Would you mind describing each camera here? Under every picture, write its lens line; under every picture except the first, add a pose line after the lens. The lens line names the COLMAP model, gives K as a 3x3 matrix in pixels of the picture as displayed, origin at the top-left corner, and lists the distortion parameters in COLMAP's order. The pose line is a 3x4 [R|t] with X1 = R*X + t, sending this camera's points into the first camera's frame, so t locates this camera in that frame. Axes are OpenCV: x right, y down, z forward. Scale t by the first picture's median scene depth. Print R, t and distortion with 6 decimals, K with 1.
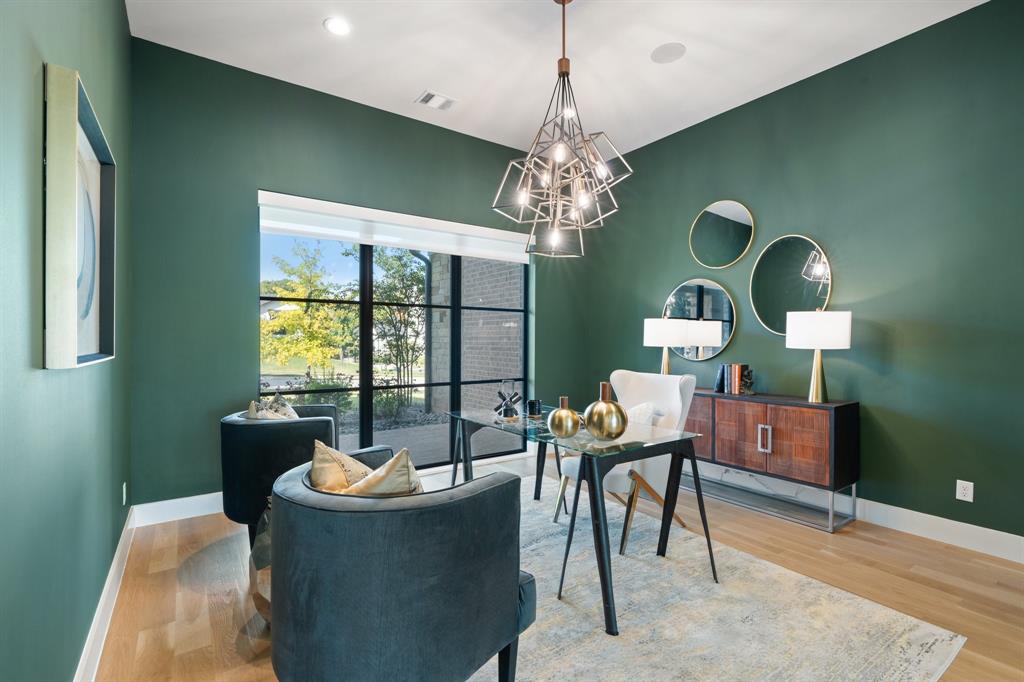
lens RADIAL K [[467.7, 0, 511.1], [0, 467.7, 339.0], [0, 0, 1]] dist [-0.006606, 0.002351]
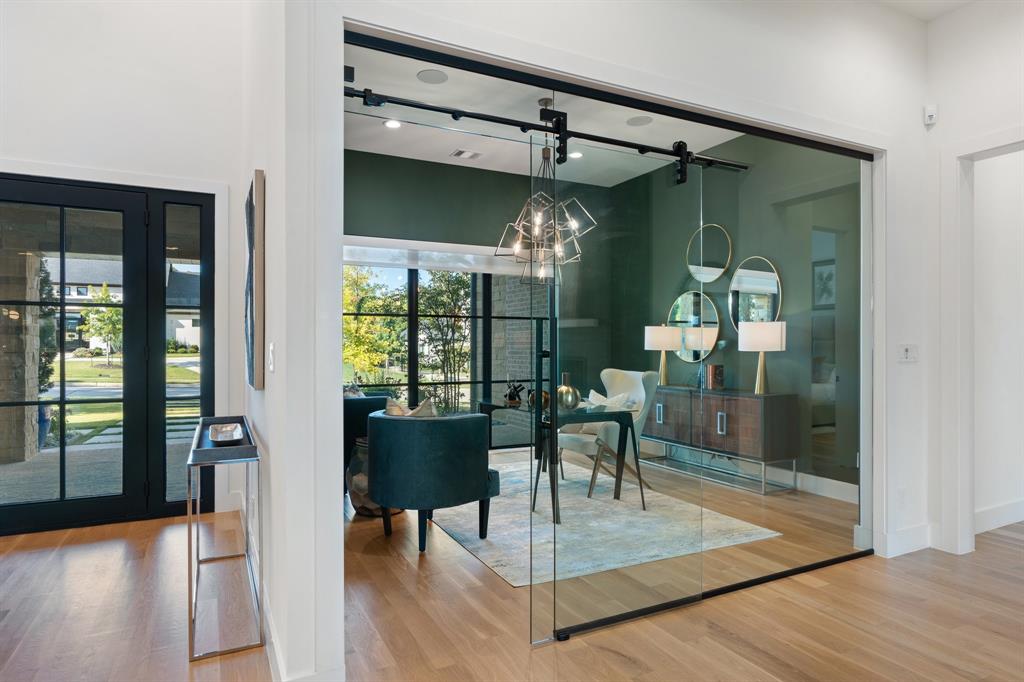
lens RADIAL K [[582.9, 0, 511.1], [0, 582.9, 343.5], [0, 0, 1]] dist [-0.006077, 0.003232]
pose [[0.990719, -0.002327, -0.135908, 0.161894], [0.002323, 0.999997, -0.000191, -0.000964], [0.135908, -0.000126, 0.990721, -0.507519]]
